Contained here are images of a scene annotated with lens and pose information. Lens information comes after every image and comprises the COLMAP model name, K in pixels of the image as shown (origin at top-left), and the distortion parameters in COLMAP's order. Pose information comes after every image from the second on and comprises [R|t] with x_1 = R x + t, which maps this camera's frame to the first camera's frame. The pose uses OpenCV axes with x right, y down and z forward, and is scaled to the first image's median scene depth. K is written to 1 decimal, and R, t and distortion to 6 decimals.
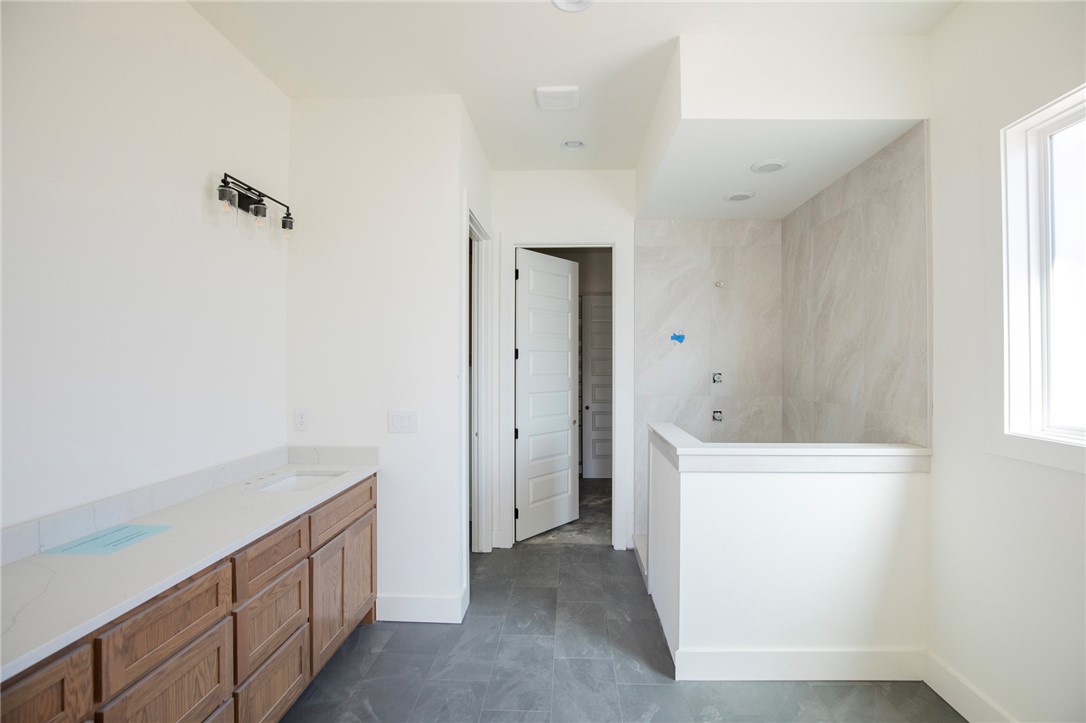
lens RADIAL K [[504.1, 0, 554.3], [0, 504.1, 359.7], [0, 0, 1]] dist [-0.033345, 0.006882]
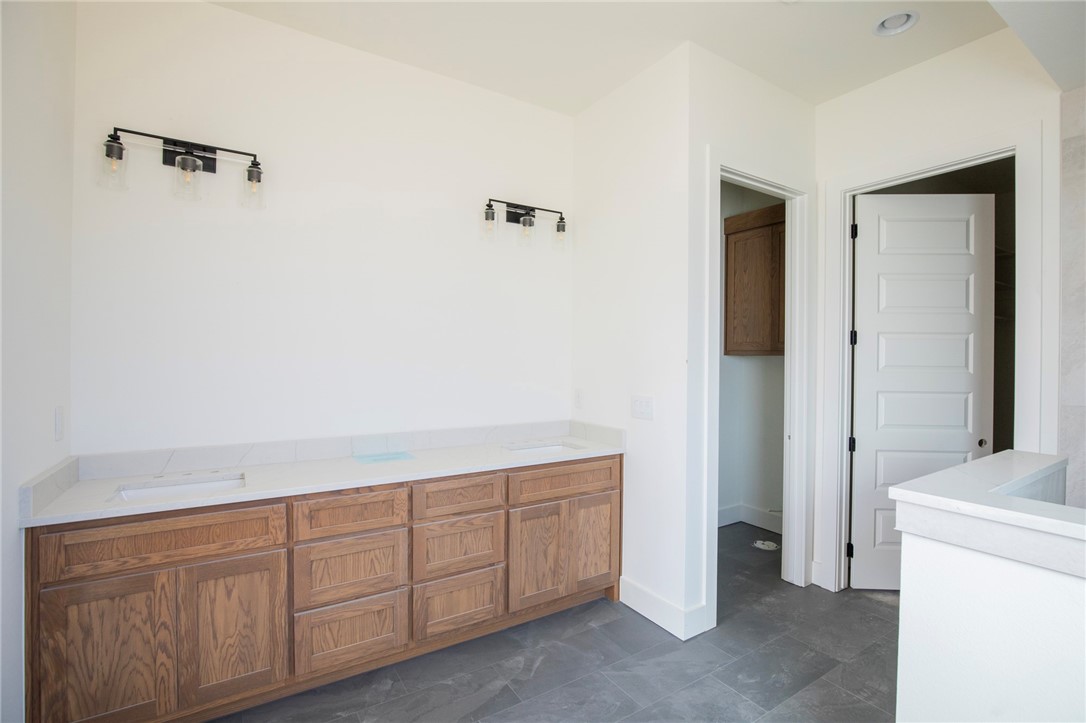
lens RADIAL K [[504.1, 0, 548.9], [0, 504.1, 356.9], [0, 0, 1]] dist [-0.033345, 0.006882]
pose [[0.572709, 0.004822, -0.819745, 0.490662], [-0.003362, 0.999988, 0.003533, 0.029520], [0.819752, 0.000733, 0.572718, 0.372048]]
